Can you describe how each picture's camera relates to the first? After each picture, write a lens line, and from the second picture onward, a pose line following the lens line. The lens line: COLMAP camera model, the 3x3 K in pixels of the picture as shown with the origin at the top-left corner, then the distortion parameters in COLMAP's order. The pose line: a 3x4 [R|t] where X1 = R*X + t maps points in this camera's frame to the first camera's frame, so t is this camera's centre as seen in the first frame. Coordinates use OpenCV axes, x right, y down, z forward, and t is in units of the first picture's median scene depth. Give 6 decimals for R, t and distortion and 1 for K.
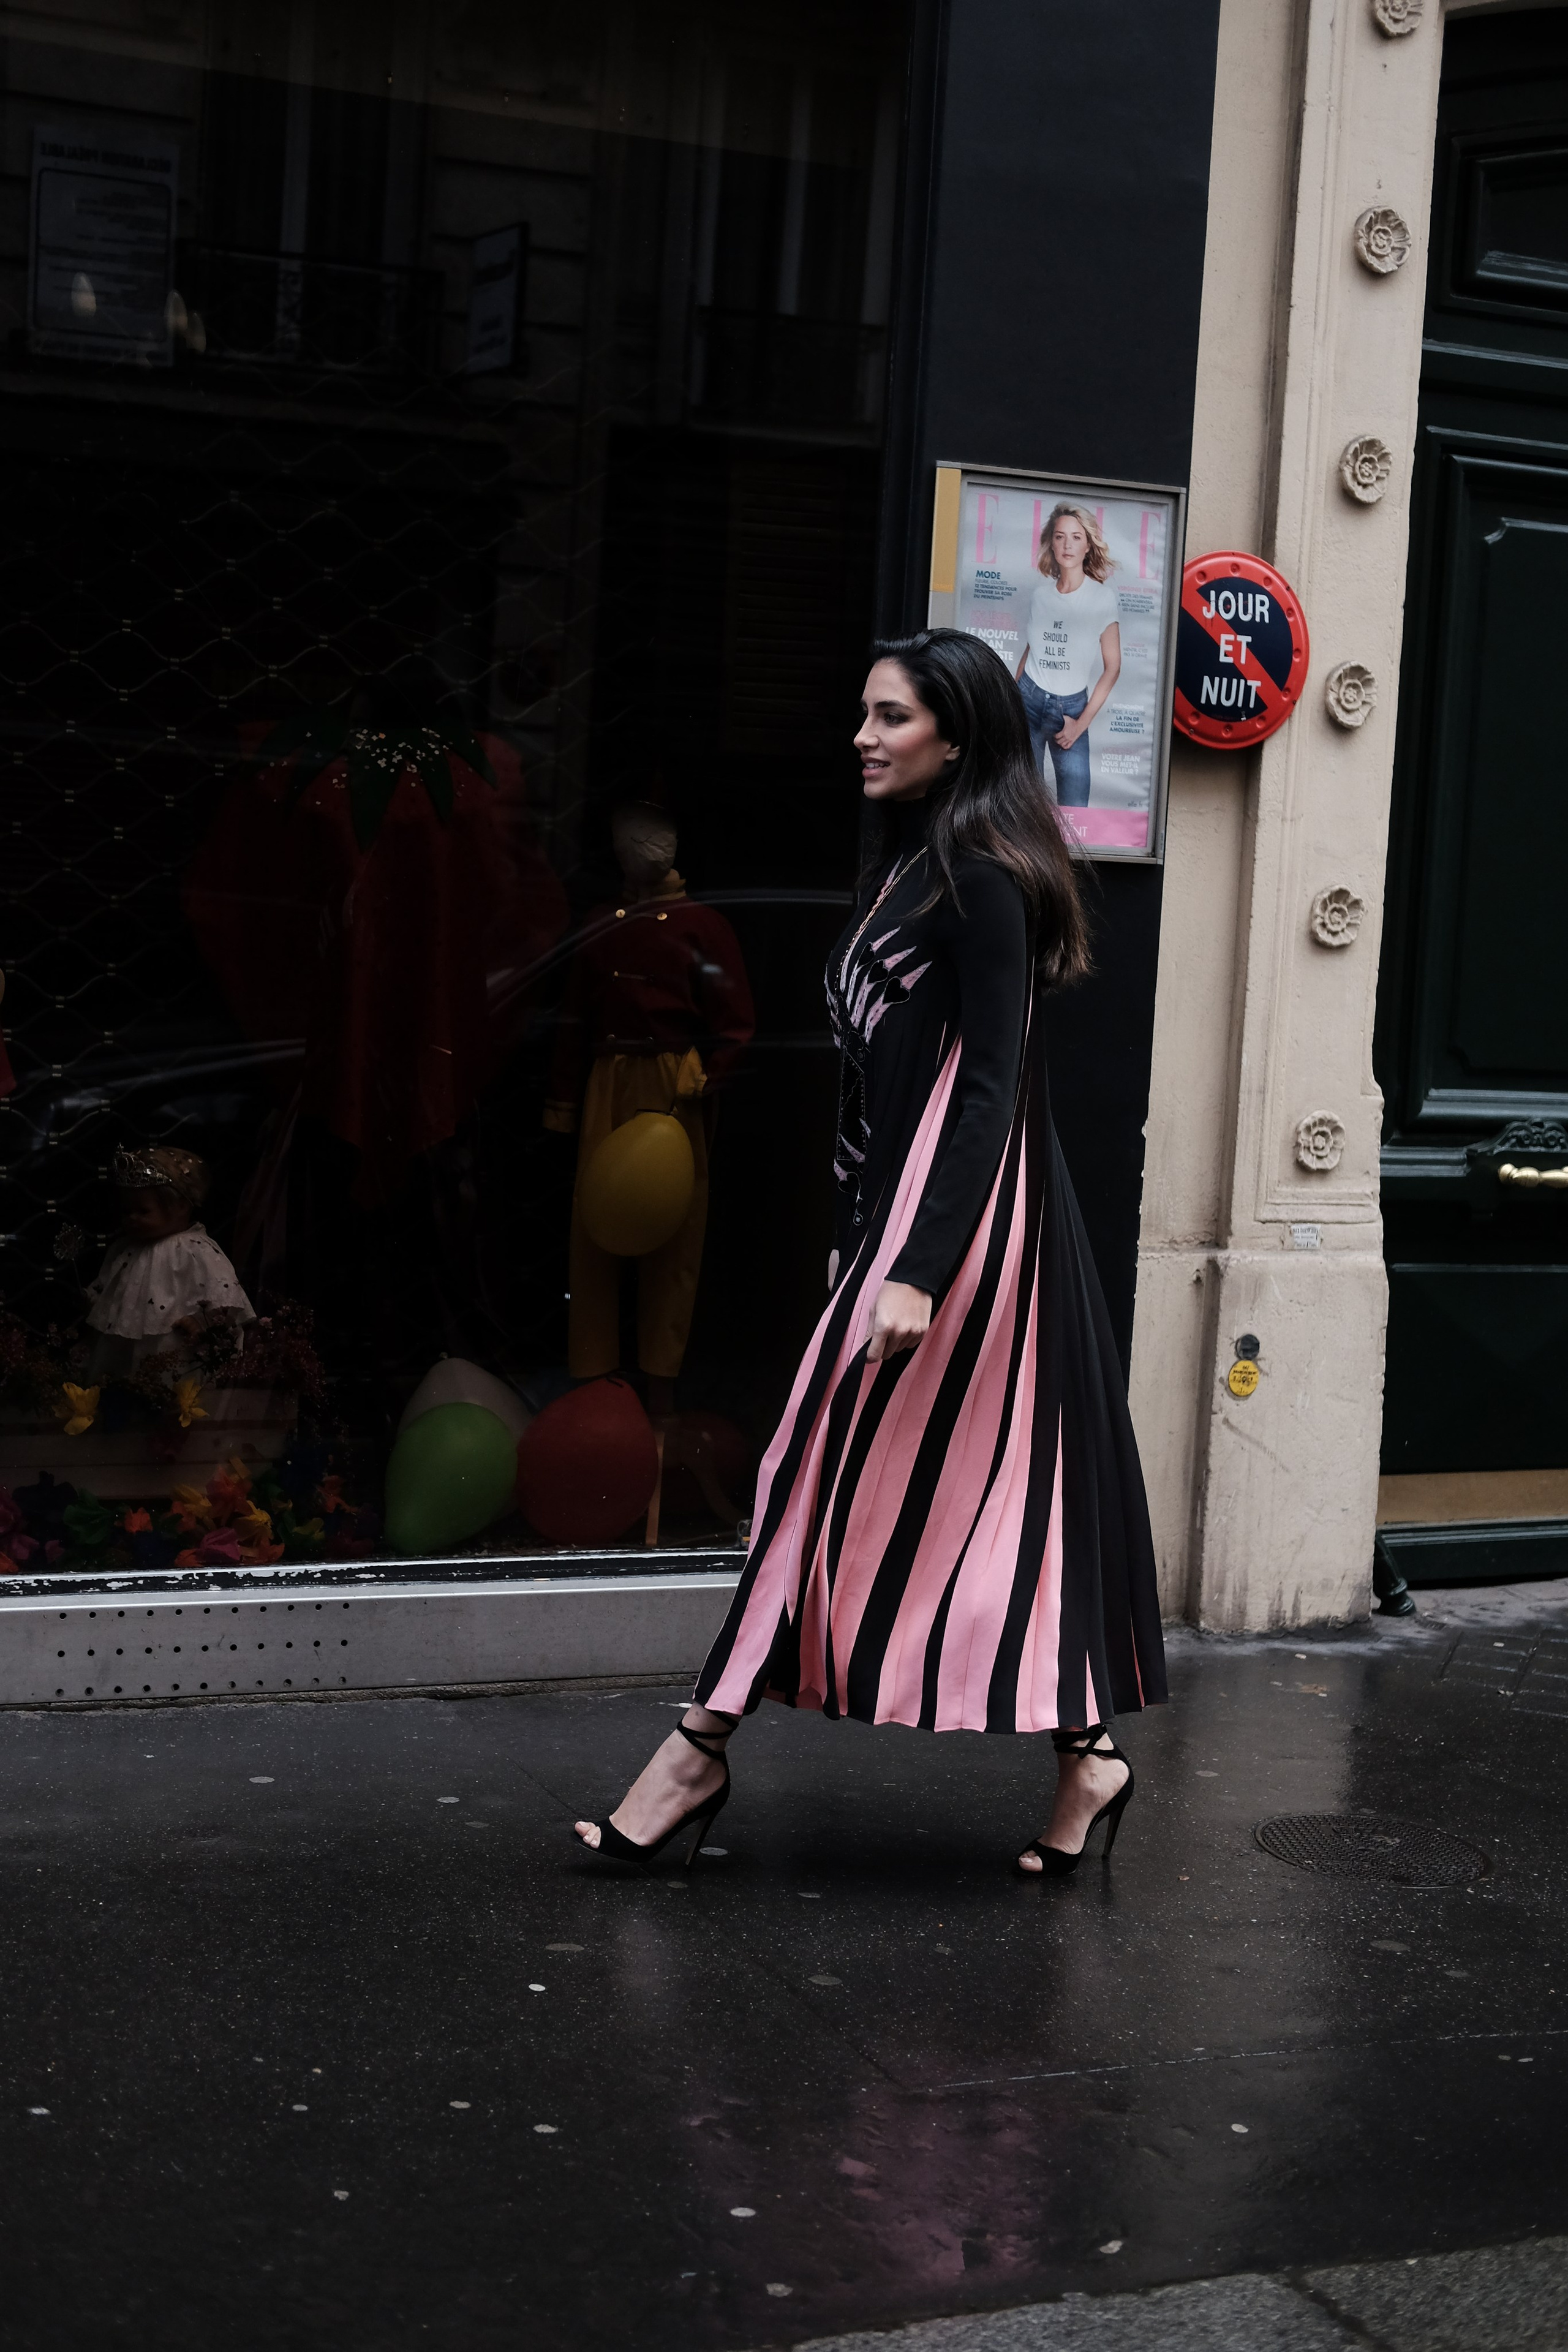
lens RADIAL K [[3524.3, 0, 784.0], [0, 3524.3, 1176.0], [0, 0, 1]] dist [-0.073776, 0.399554]
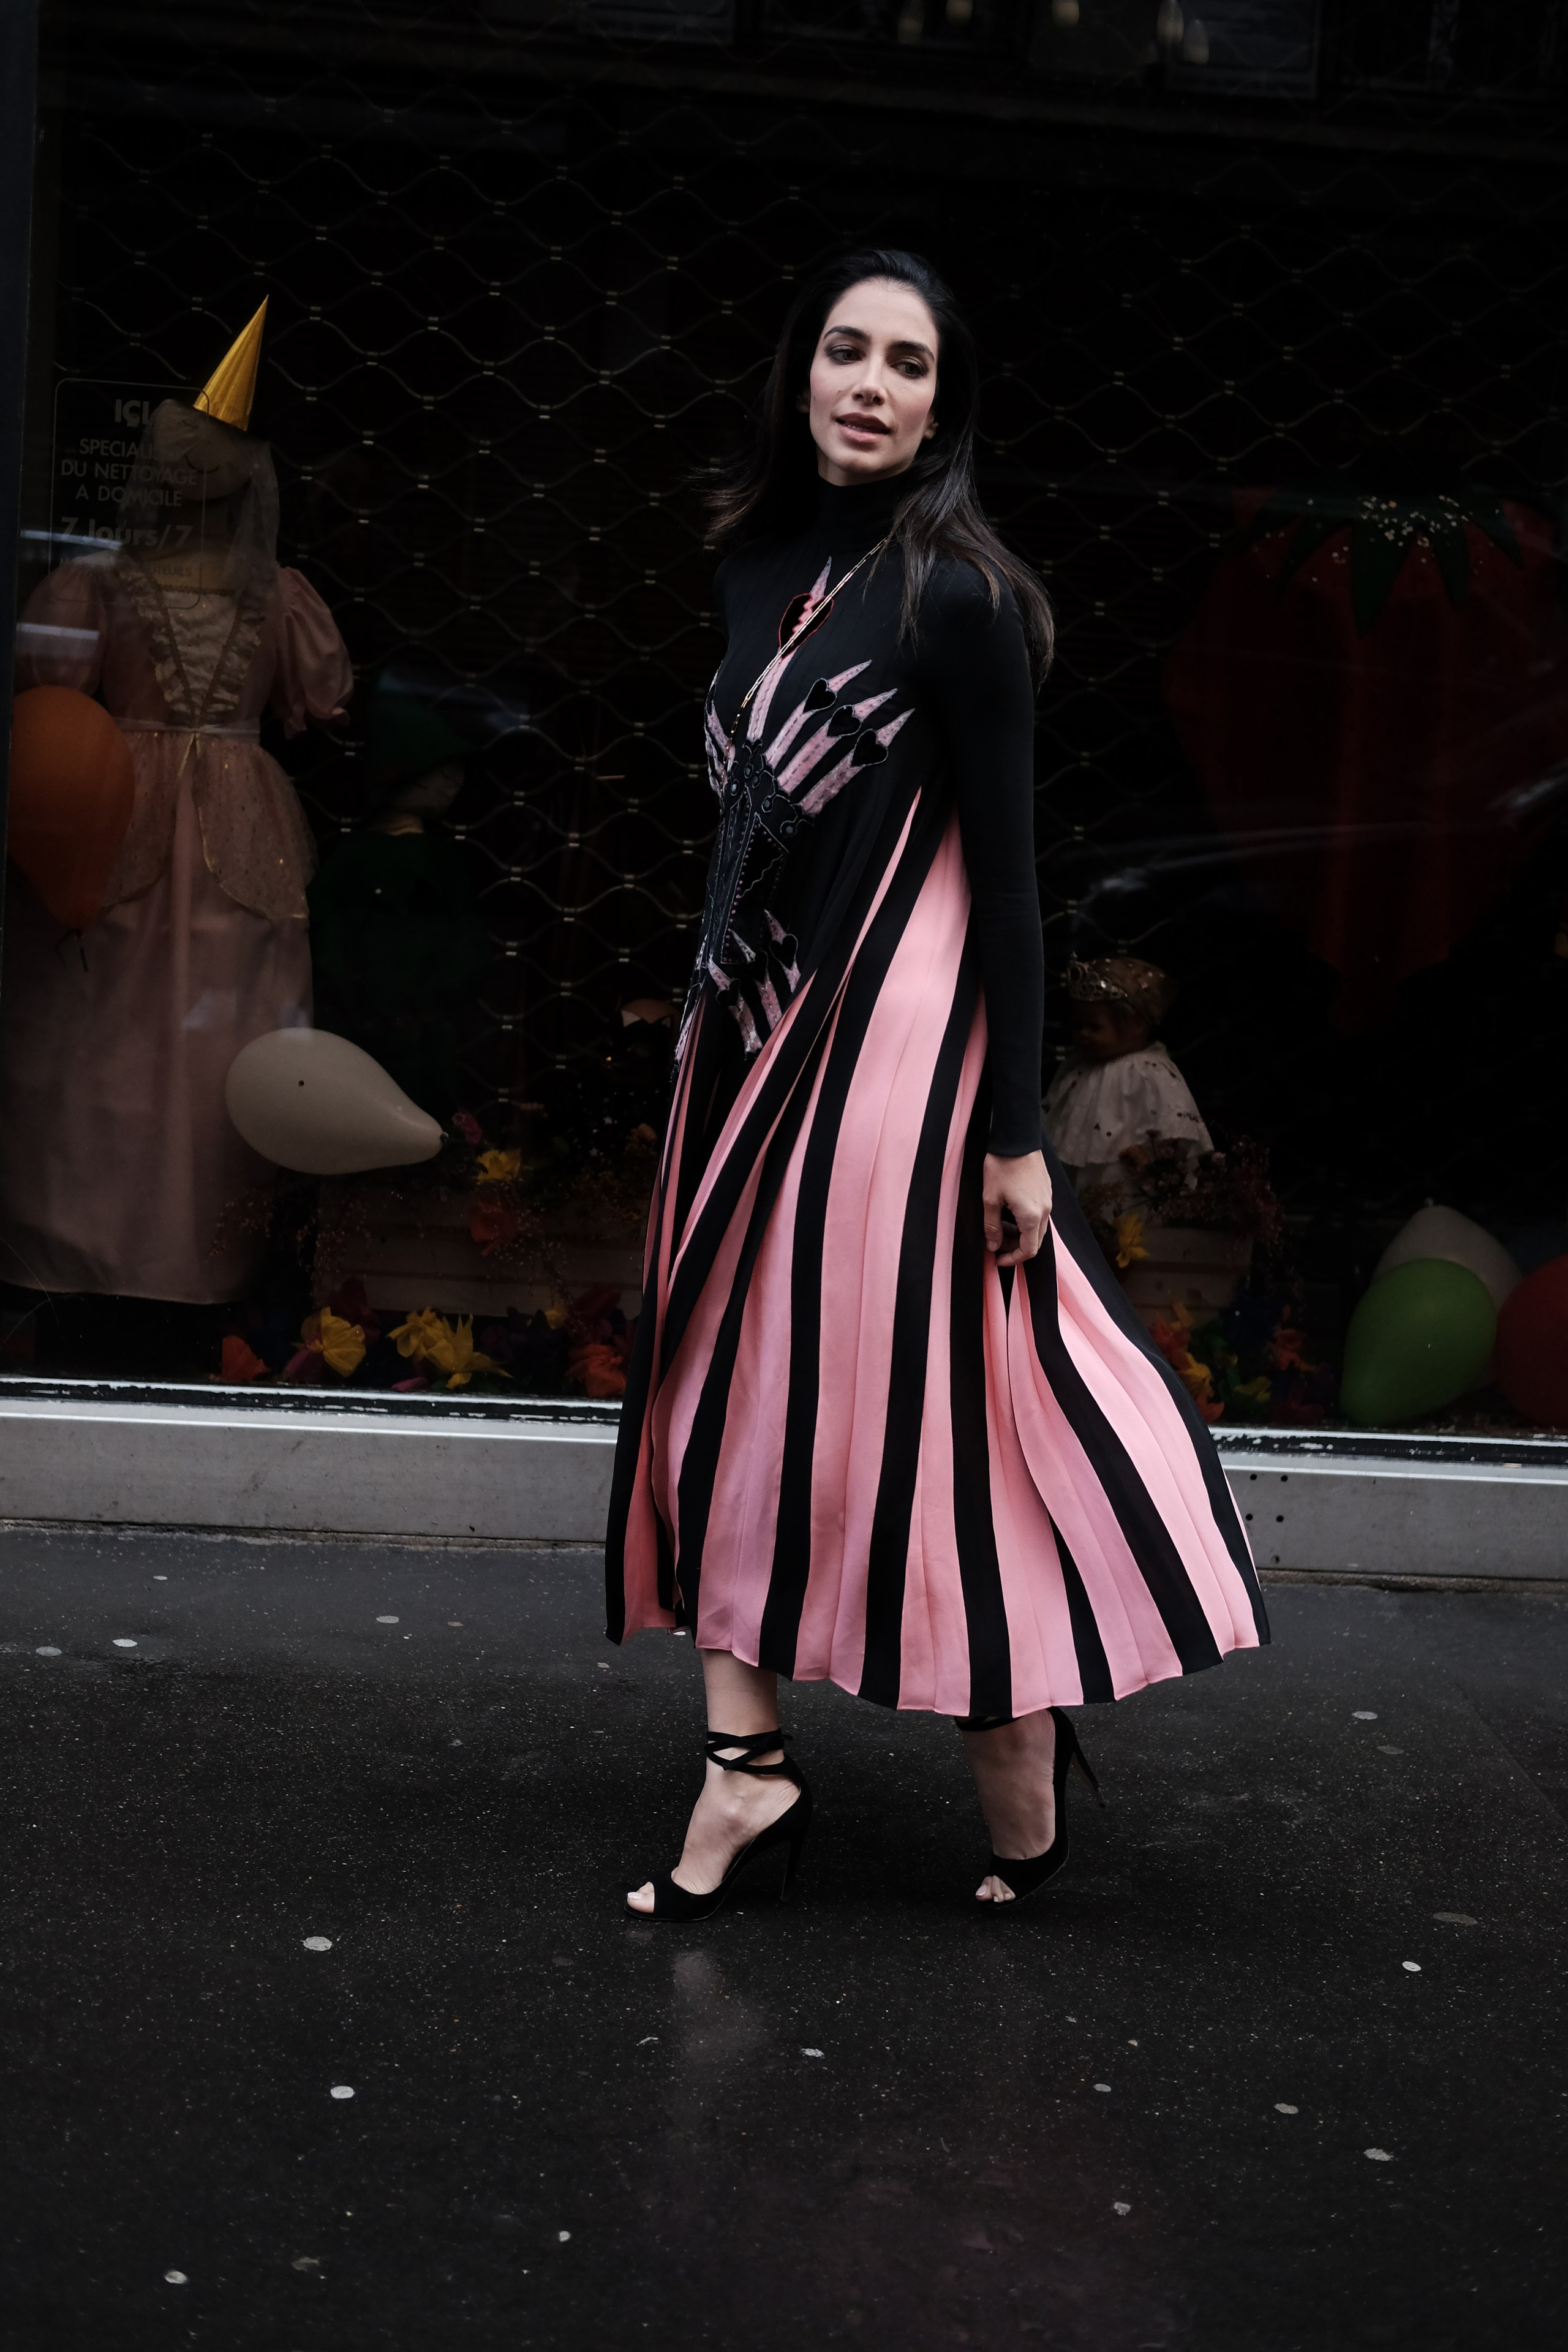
lens RADIAL K [[3524.3, 0, 784.0], [0, 3524.3, 1176.0], [0, 0, 1]] dist [-0.073776, 0.399554]
pose [[0.945149, 0.067551, -0.319577, 0.033369], [-0.045178, 0.996013, 0.076919, -0.016726], [0.323499, -0.058262, 0.944433, 0.098596]]
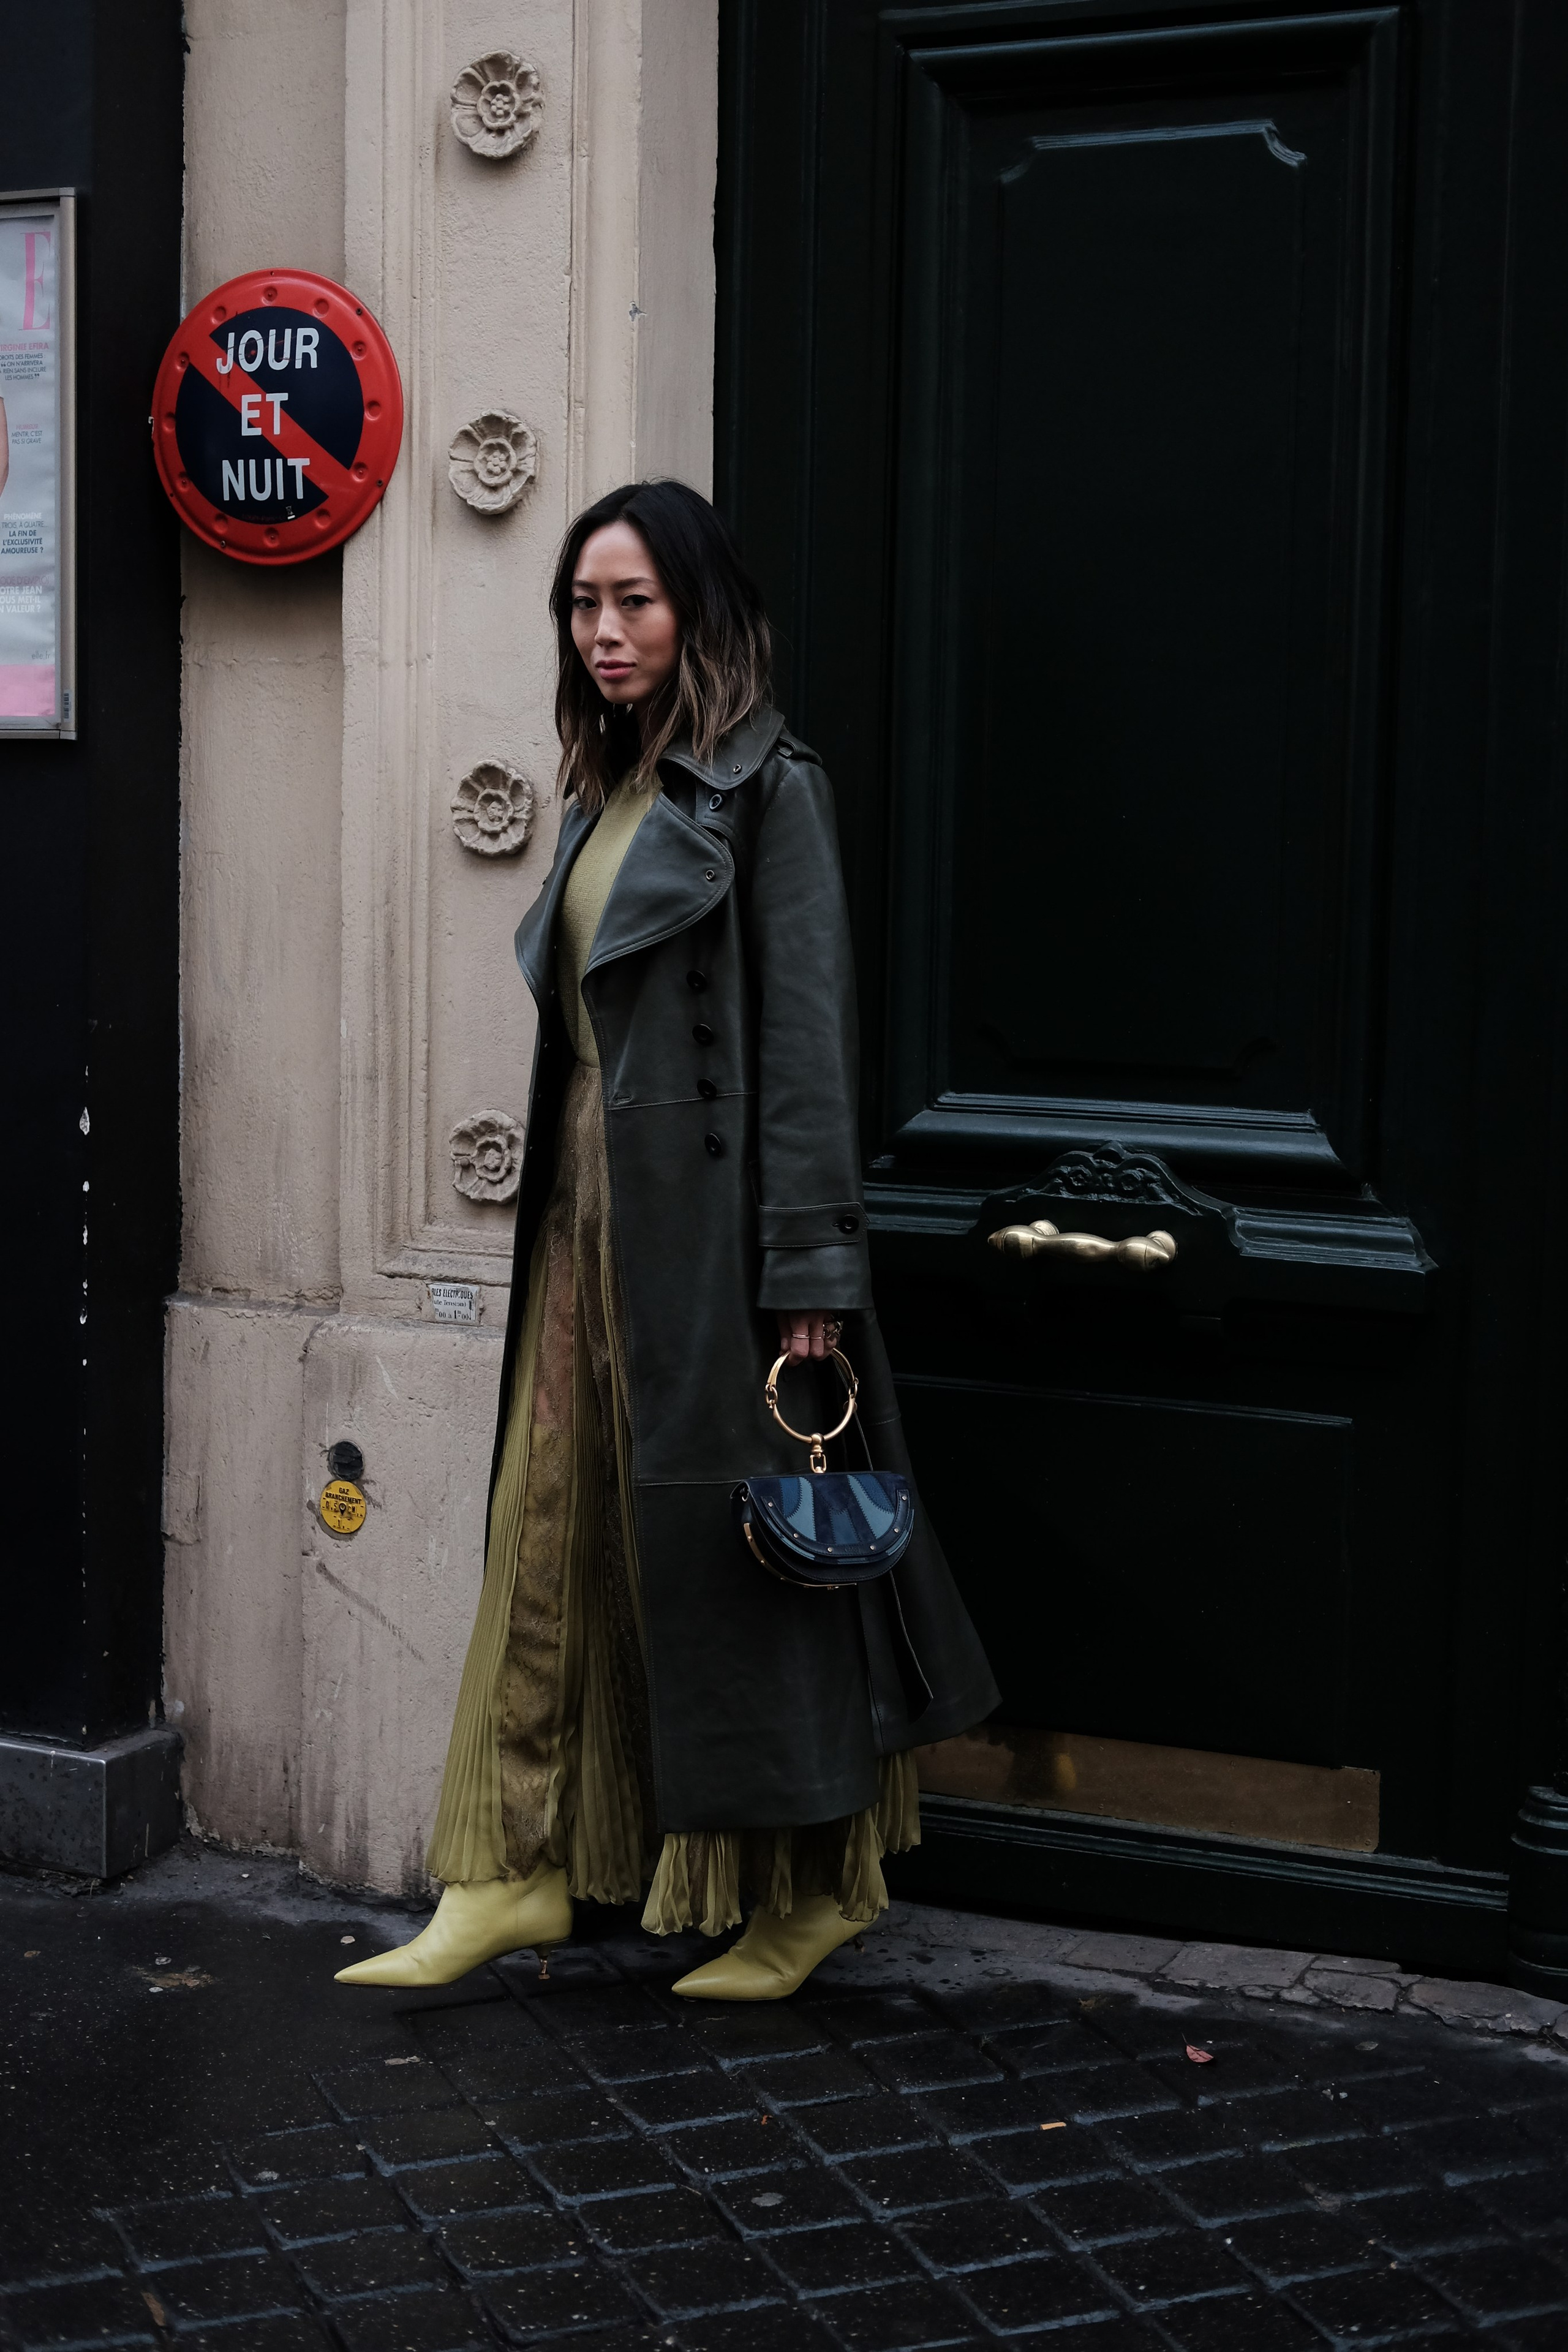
lens RADIAL K [[3524.3, 0, 784.0], [0, 3524.3, 1176.0], [0, 0, 1]] dist [-0.073776, 0.399554]
pose [[0.632620, 0.032285, -0.773789, 0.728269], [-0.050258, 0.998736, 0.000582, -0.010156], [0.772830, 0.038521, 0.633443, 0.669658]]
